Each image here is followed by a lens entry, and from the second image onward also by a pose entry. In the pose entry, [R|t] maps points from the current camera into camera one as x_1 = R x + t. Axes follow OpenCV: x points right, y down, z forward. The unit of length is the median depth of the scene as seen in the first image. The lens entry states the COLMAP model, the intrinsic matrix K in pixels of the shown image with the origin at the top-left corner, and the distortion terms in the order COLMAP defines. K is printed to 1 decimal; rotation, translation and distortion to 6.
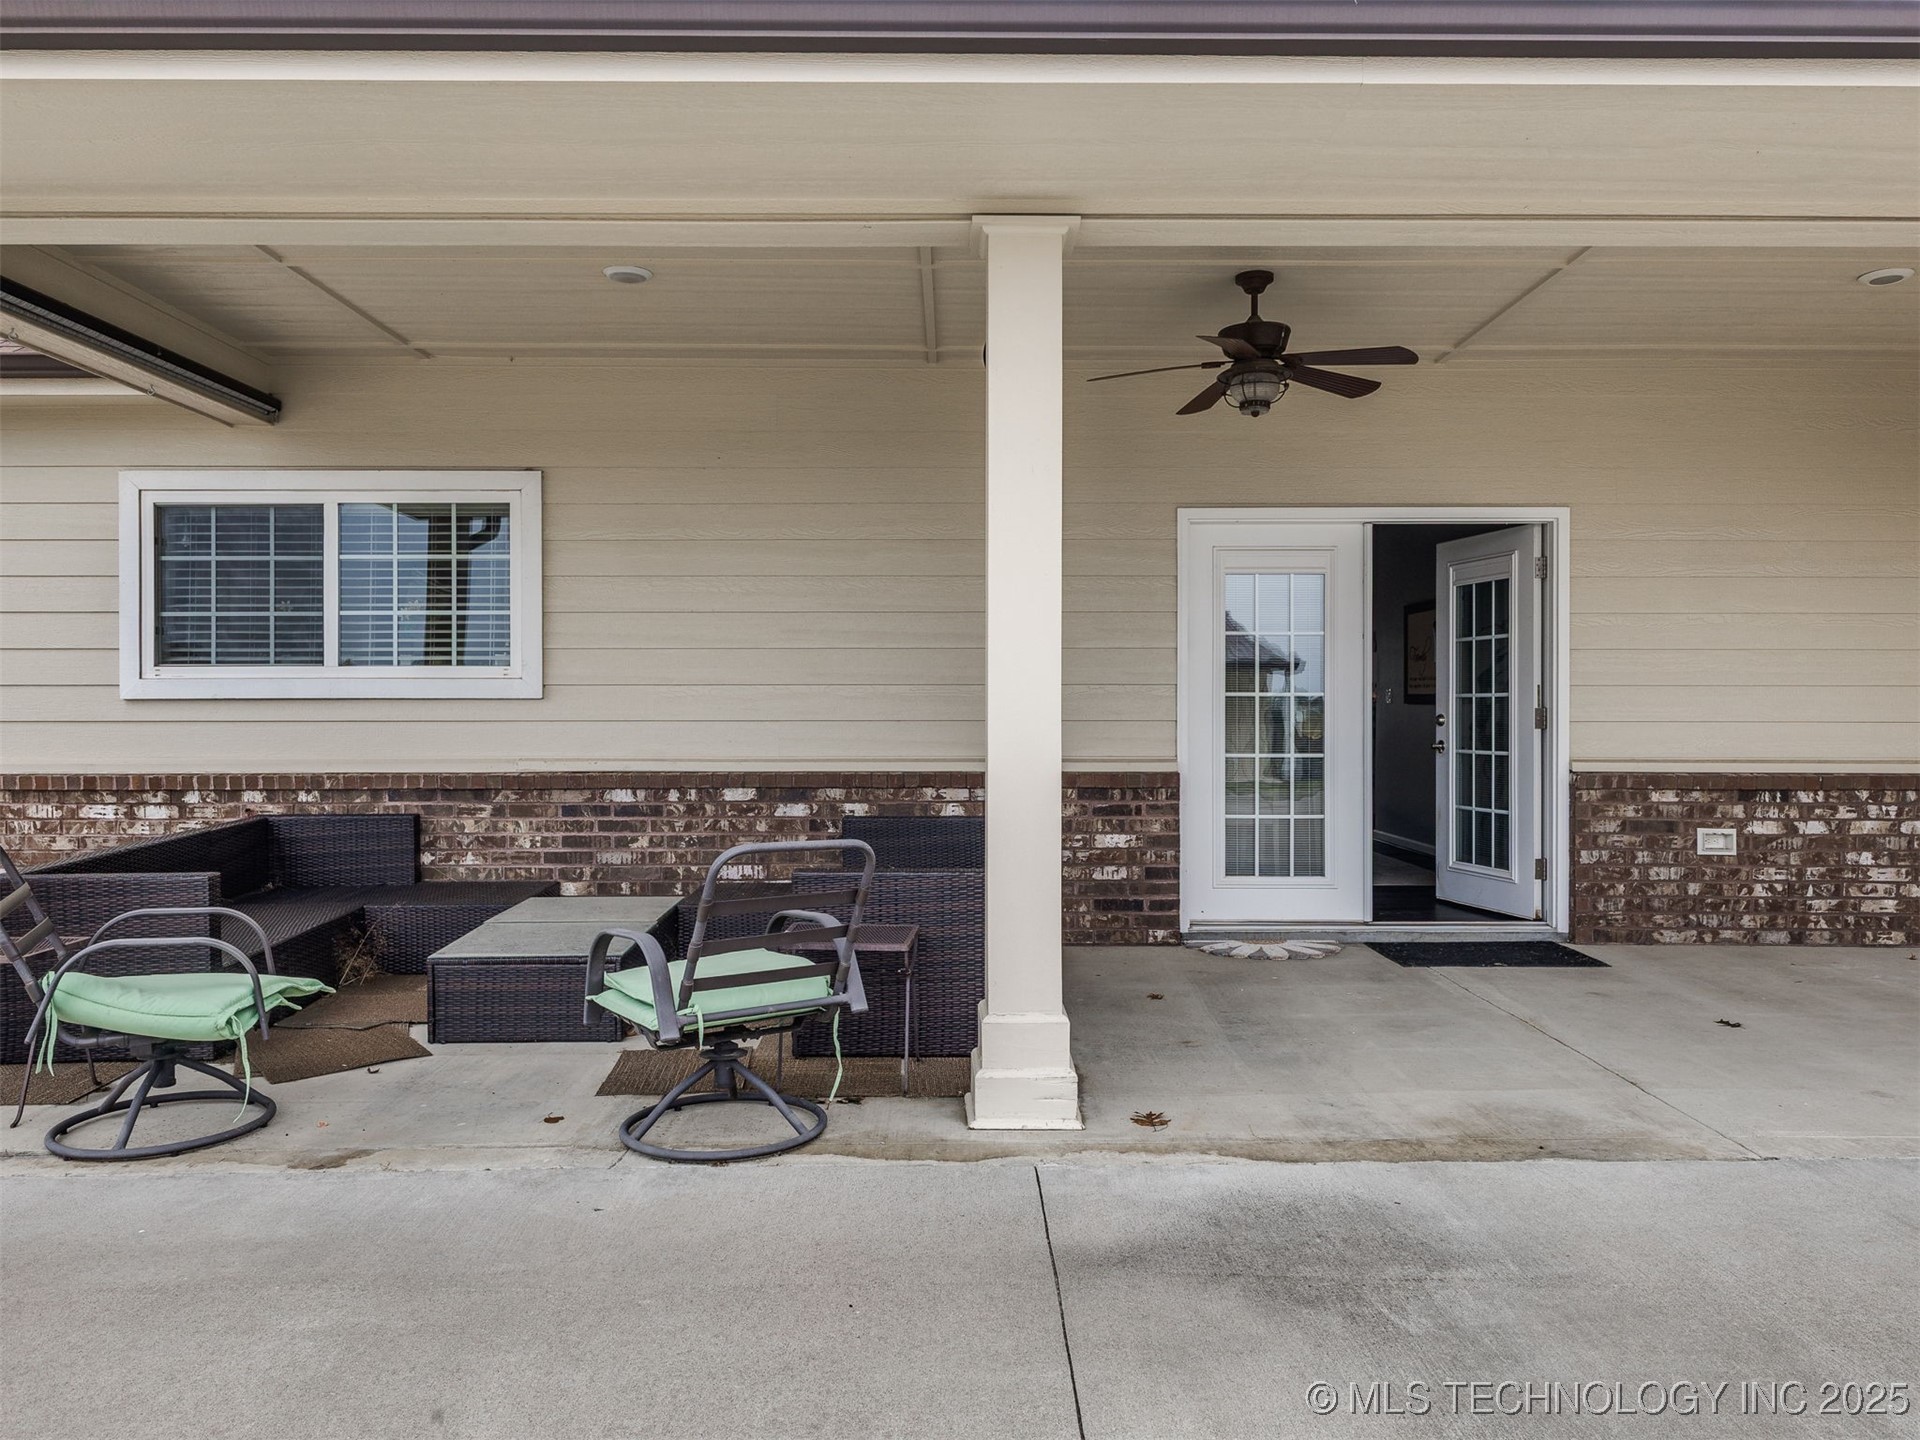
lens RADIAL K [[1442.3, 0, 956.9], [0, 1442.3, 727.6], [0, 0, 1]] dist [-0.014768, 0.002210]
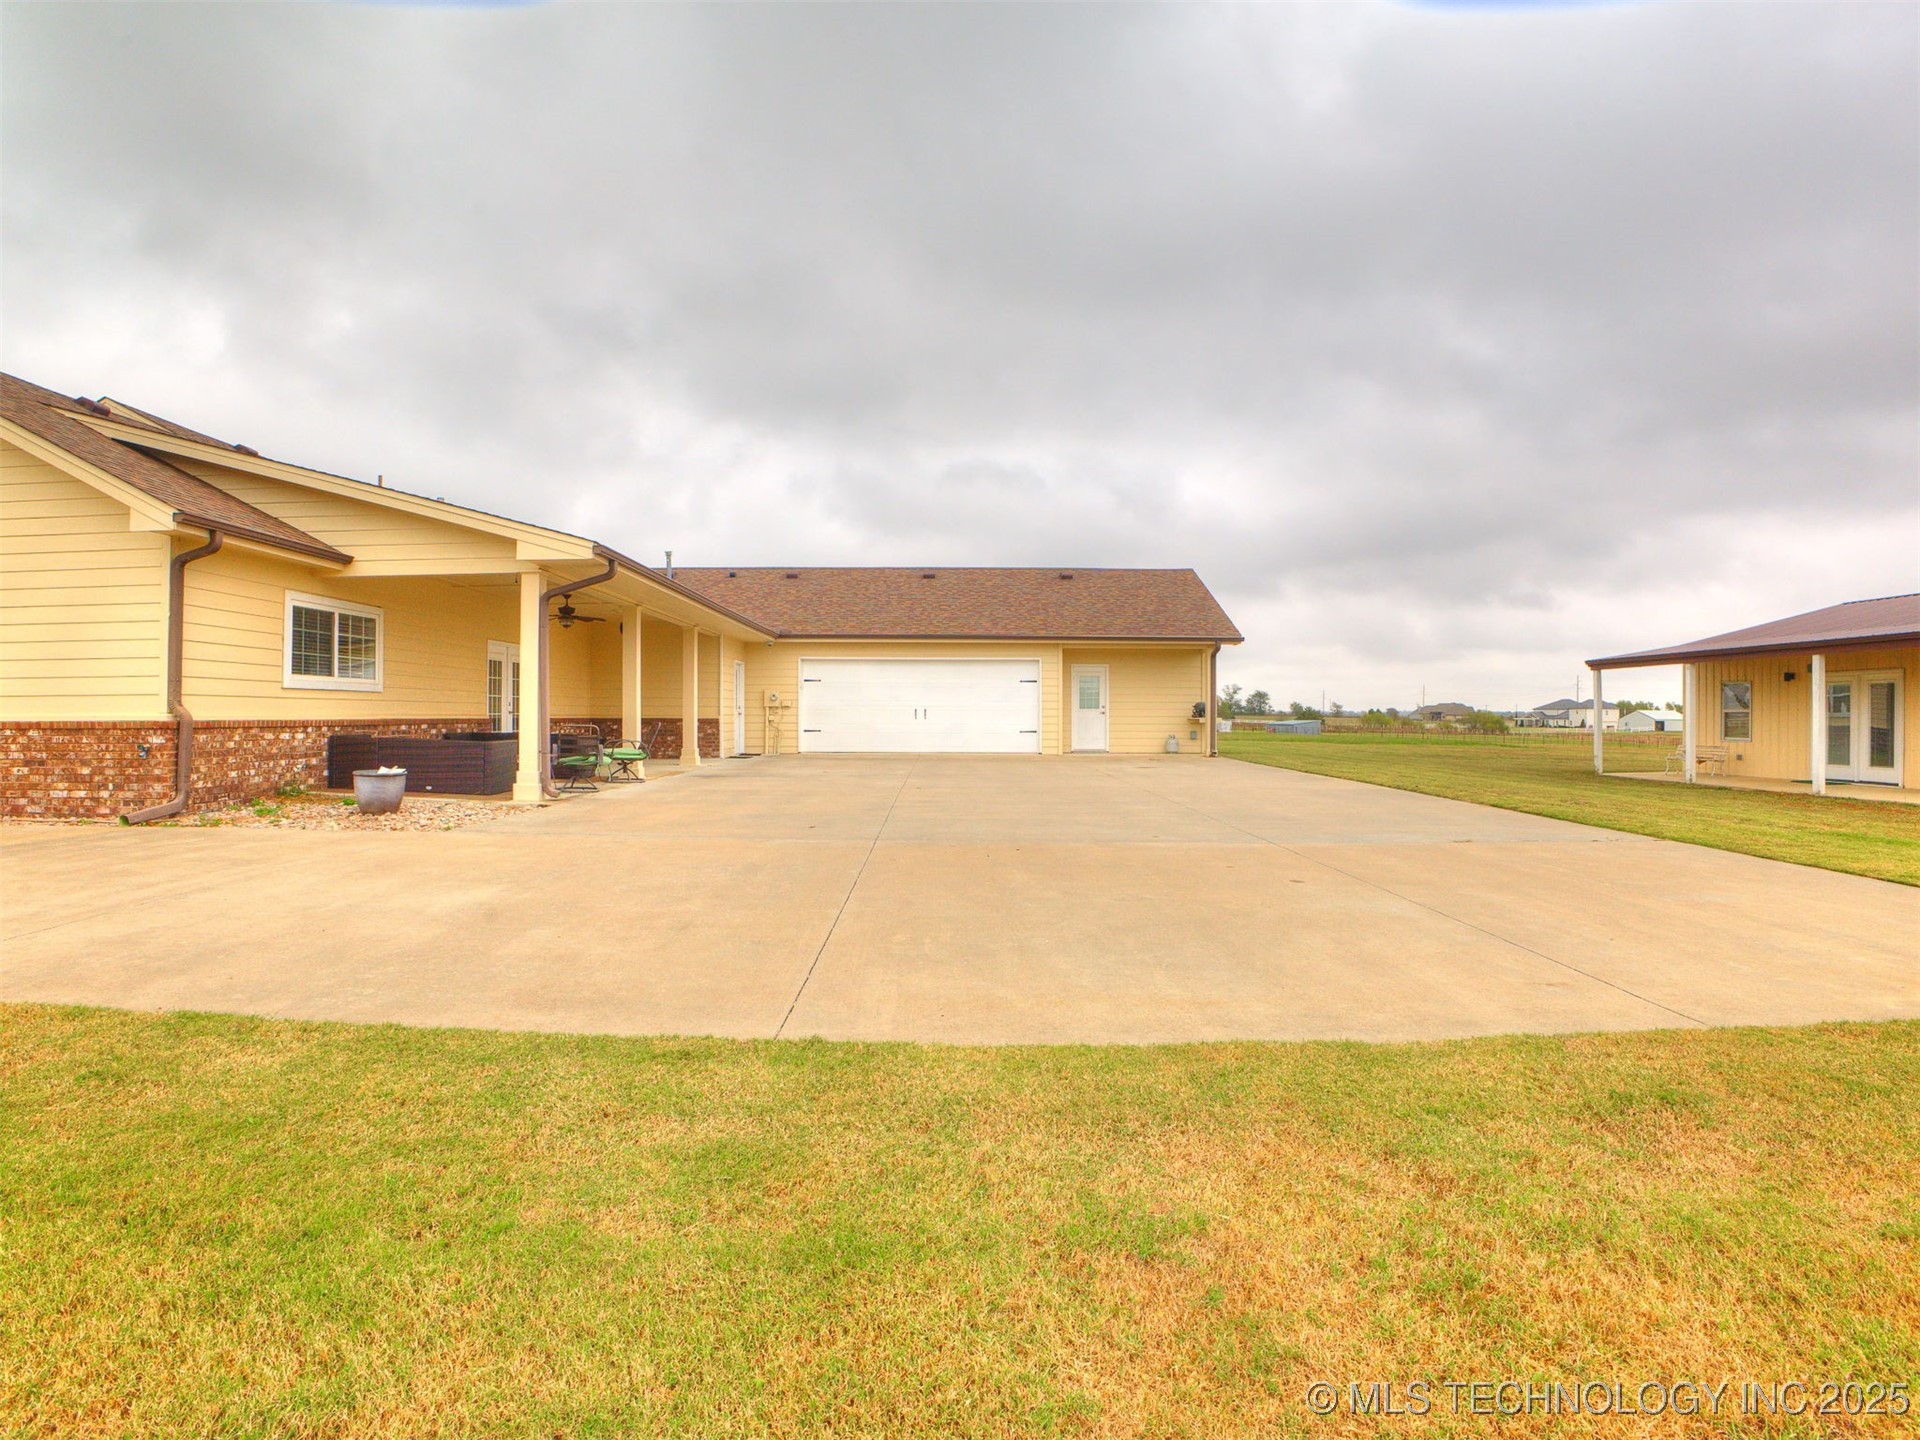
lens RADIAL K [[1307.7, 0, 938.4], [0, 1307.7, 728.6], [0, 0, 1]] dist [-0.073668, -0.000437]
pose [[0.015737, -0.002913, 0.999872, -2.666076], [0.018311, 0.999829, 0.002624, 0.061061], [-0.999708, 0.018268, 0.015788, -0.089449]]
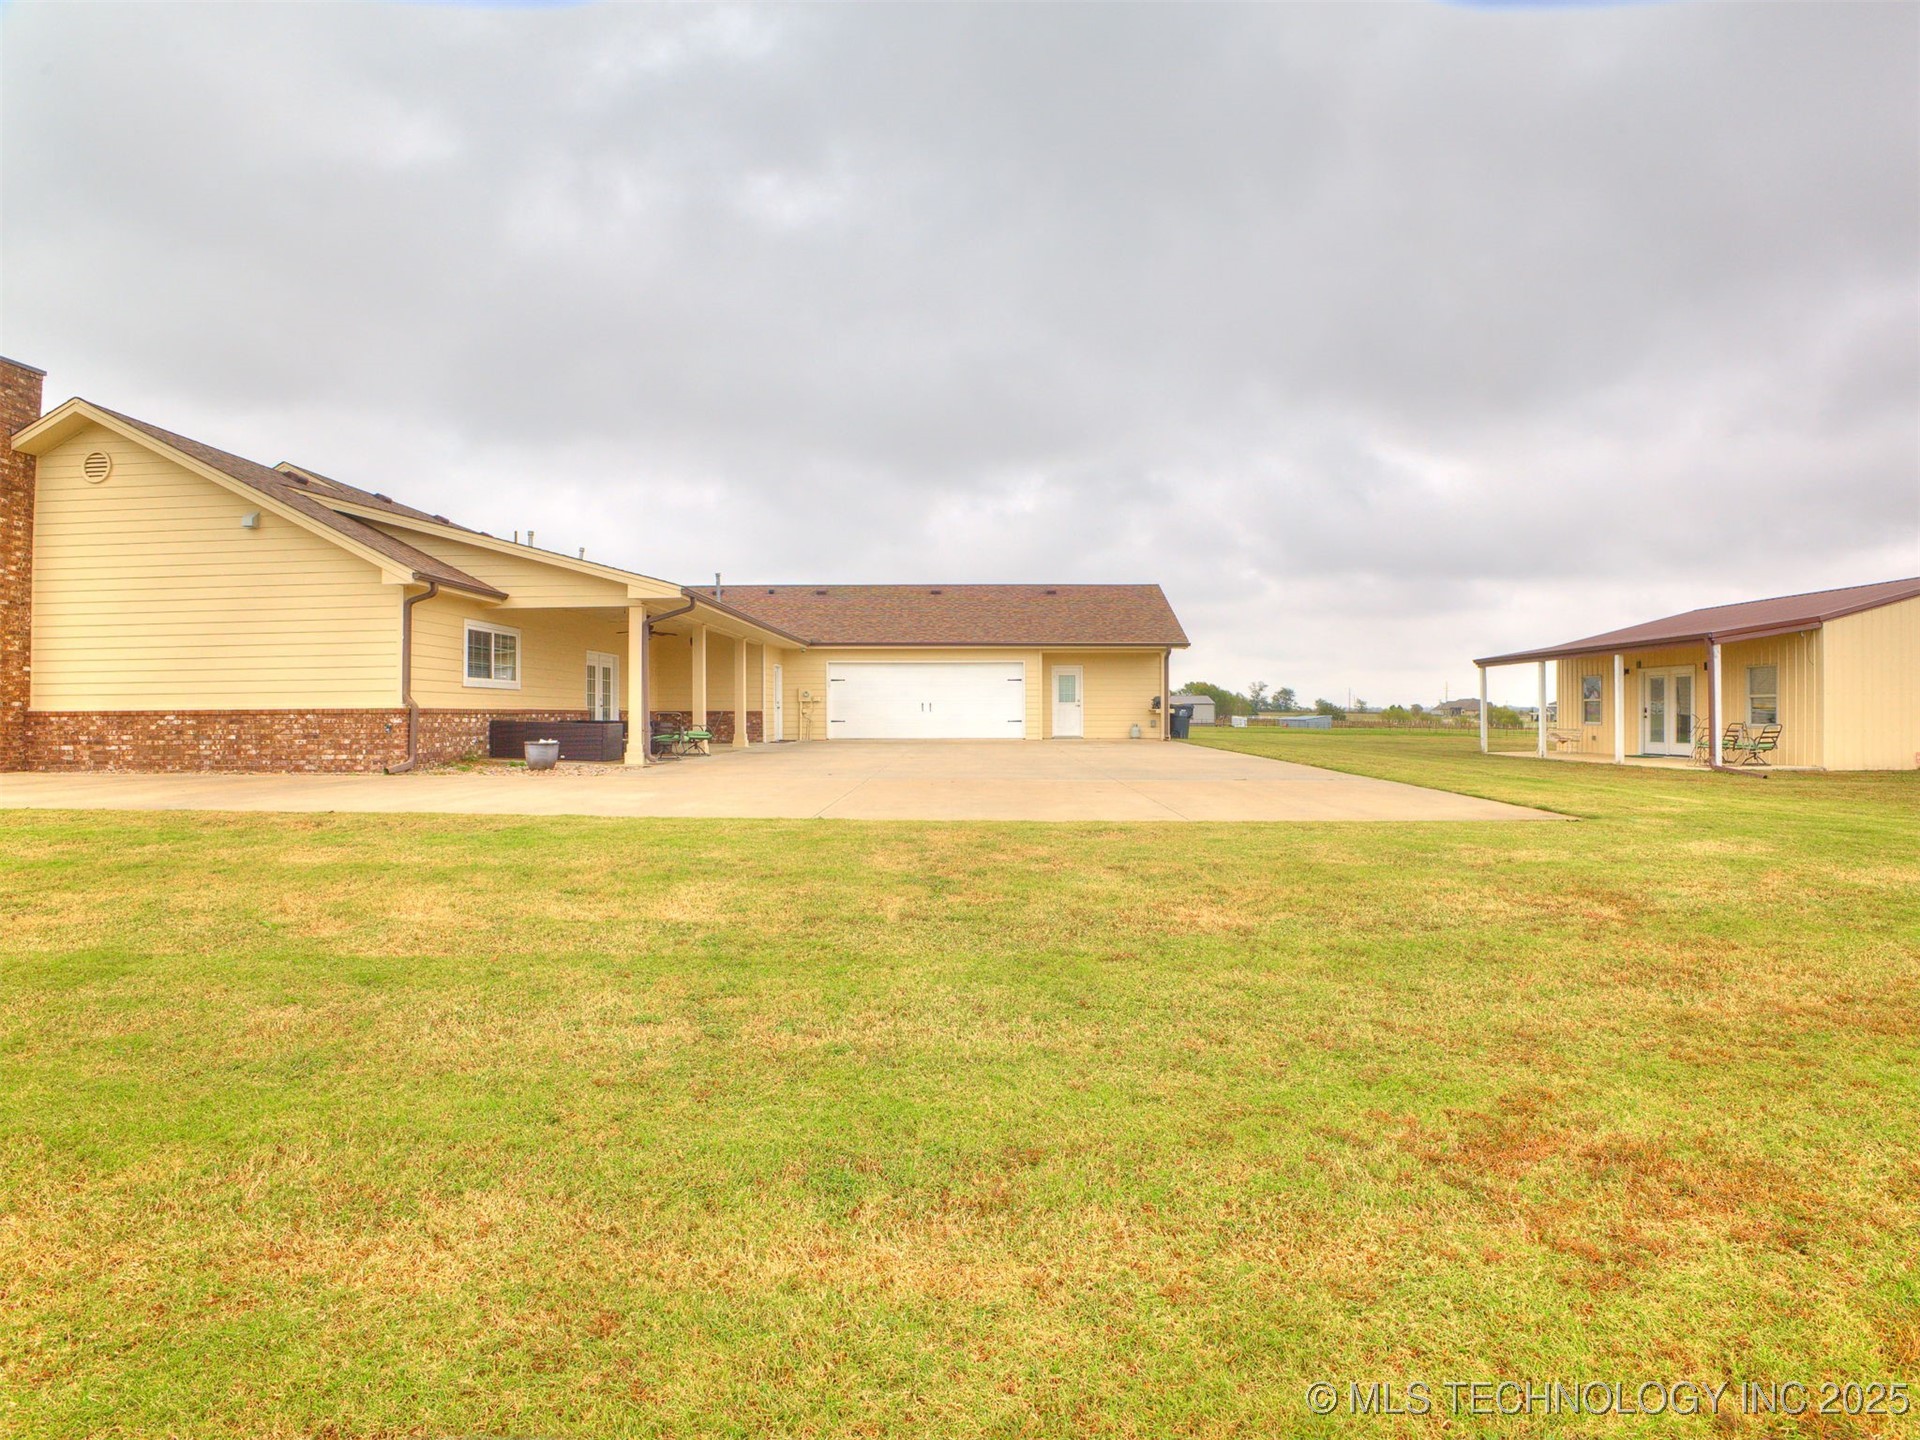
lens RADIAL K [[1506.6, 0, 960.0], [0, 1506.6, 720.0], [0, 0, 1]] dist [-0.024551, -0.001961]
pose [[0.041519, 0.007150, 0.999112, -4.062155], [0.022851, 0.999706, -0.008104, 0.114184], [-0.998876, 0.023167, 0.041344, -0.296166]]
